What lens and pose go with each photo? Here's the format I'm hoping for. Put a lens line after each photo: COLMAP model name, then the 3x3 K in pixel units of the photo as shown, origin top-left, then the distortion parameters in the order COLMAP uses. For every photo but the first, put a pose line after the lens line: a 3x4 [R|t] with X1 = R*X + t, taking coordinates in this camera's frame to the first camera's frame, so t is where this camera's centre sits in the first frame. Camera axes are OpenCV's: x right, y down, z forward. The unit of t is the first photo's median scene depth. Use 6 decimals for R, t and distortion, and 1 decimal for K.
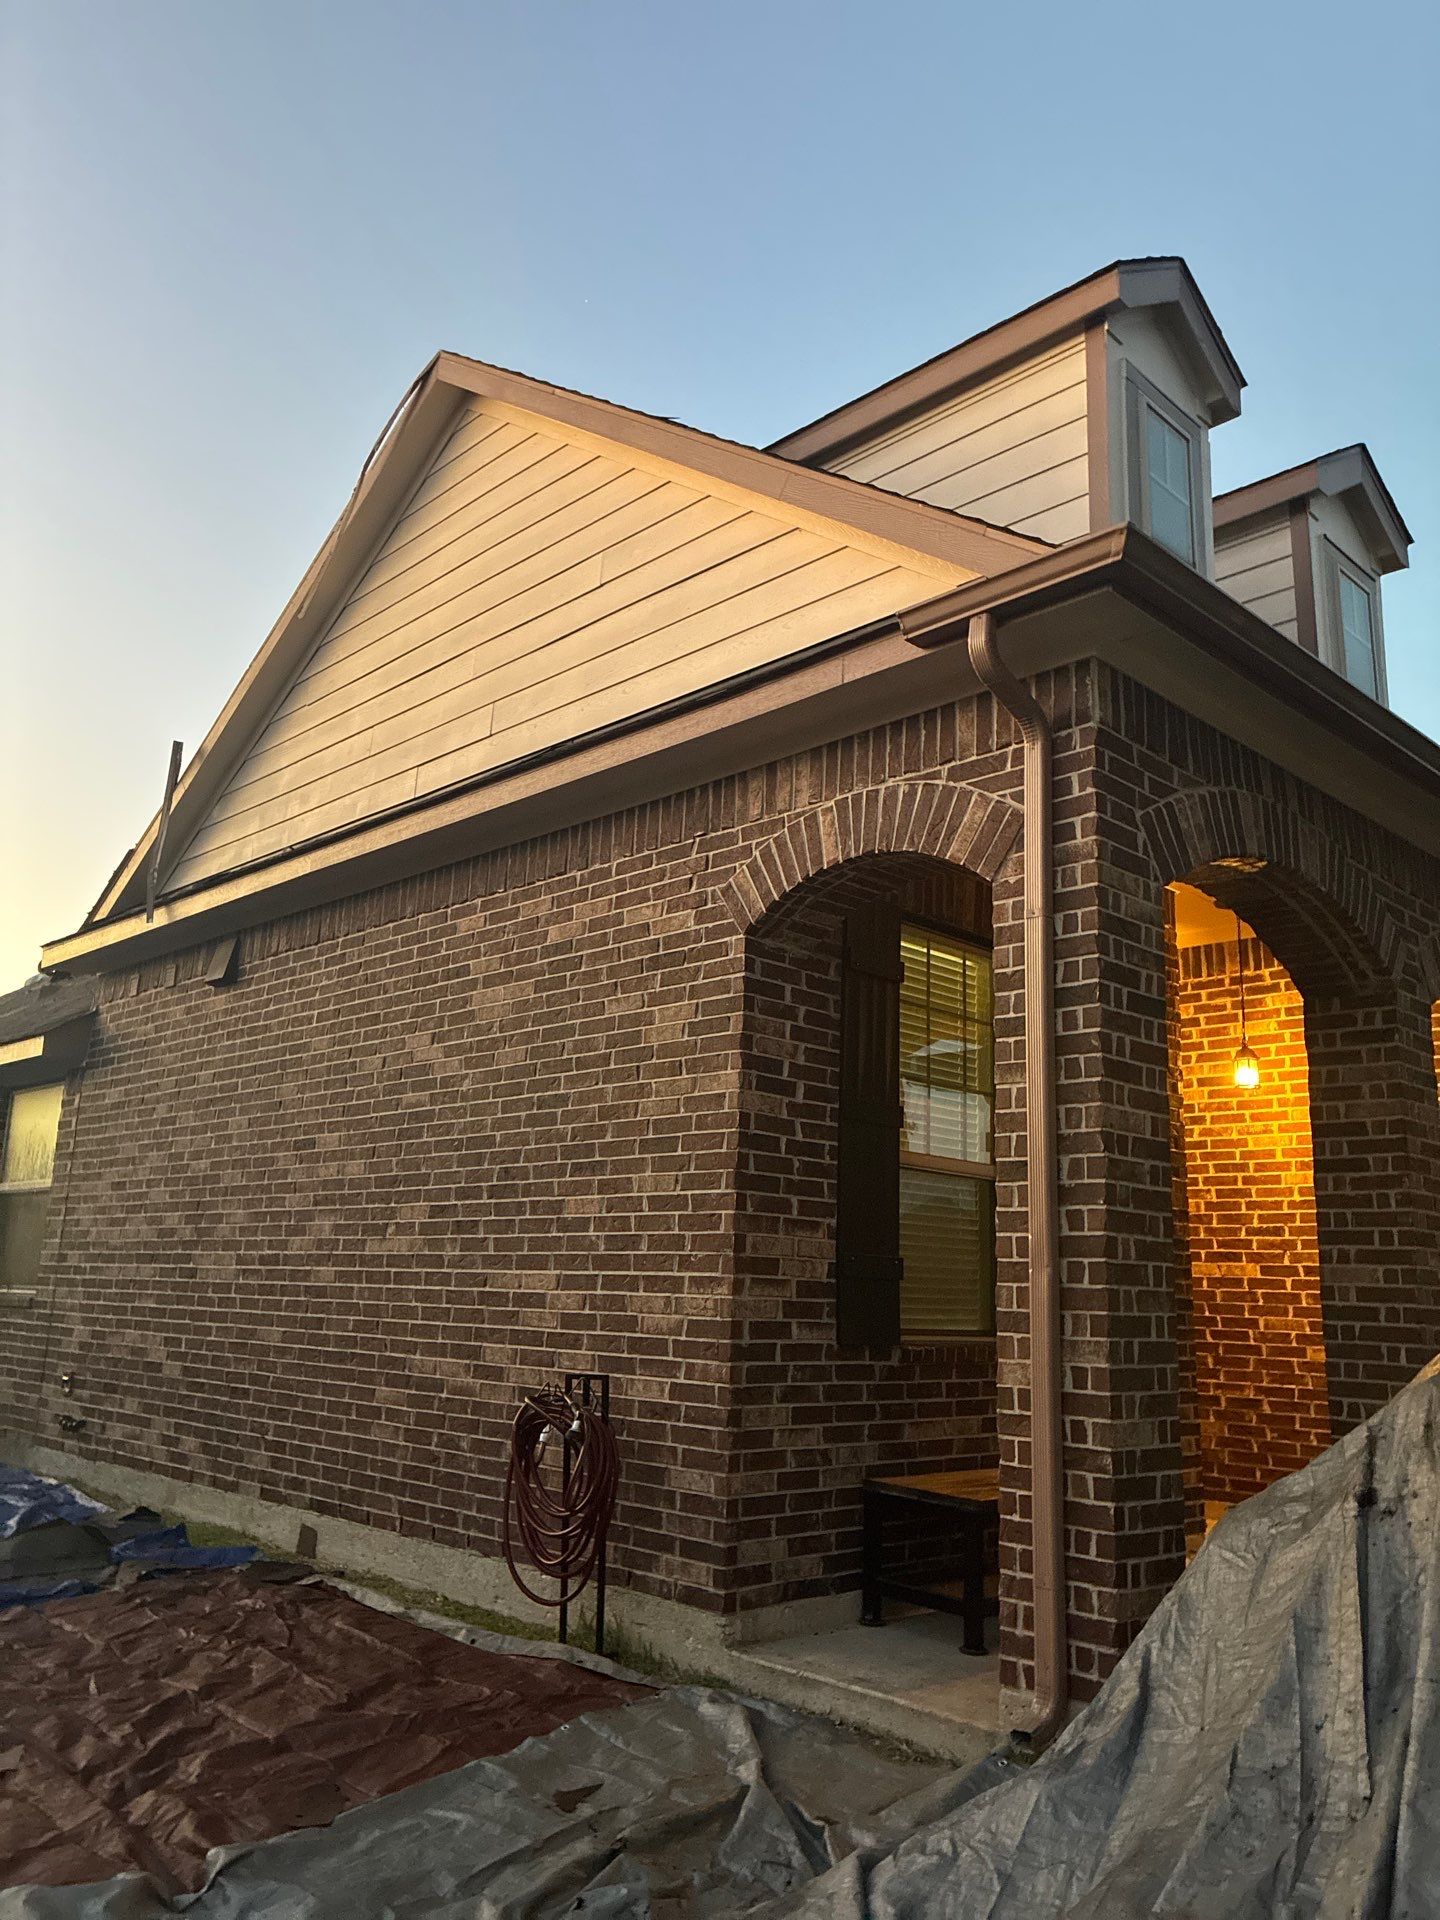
lens RADIAL K [[1444.9, 0, 719.1], [0, 1444.9, 957.4], [0, 0, 1]] dist [0.028797, 0.001069]
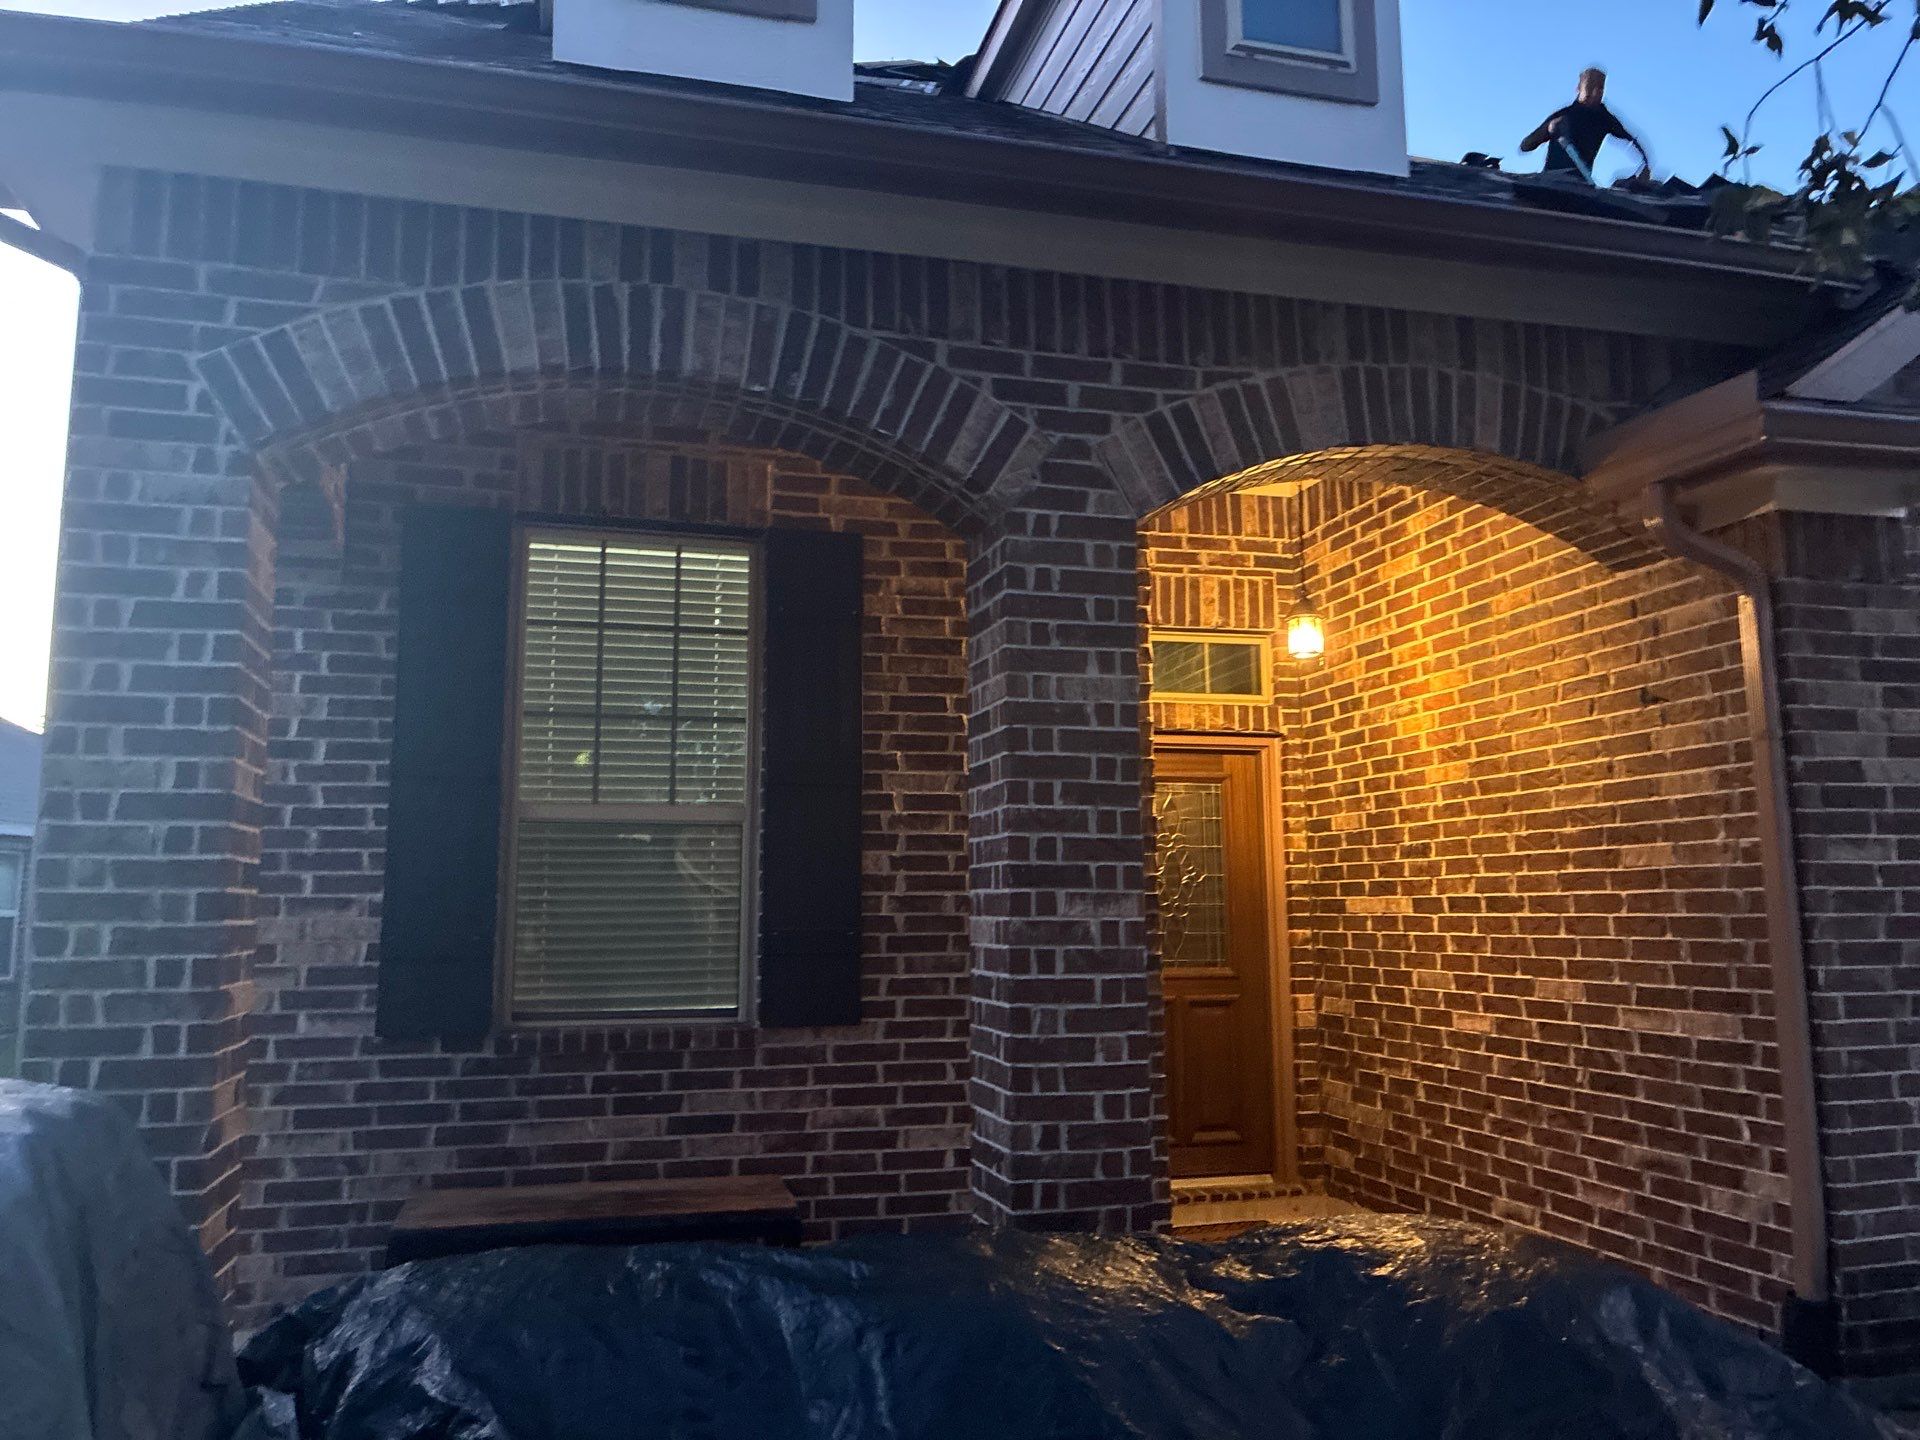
lens RADIAL K [[1444.9, 0, 956.3], [0, 1444.9, 722.1], [0, 0, 1]] dist [0.028797, 0.001069]
pose [[0.864794, -0.103585, -0.491326, 0.537788], [0.146536, 0.987959, 0.049632, 0.058427], [0.480269, -0.114919, 0.869561, 0.283572]]
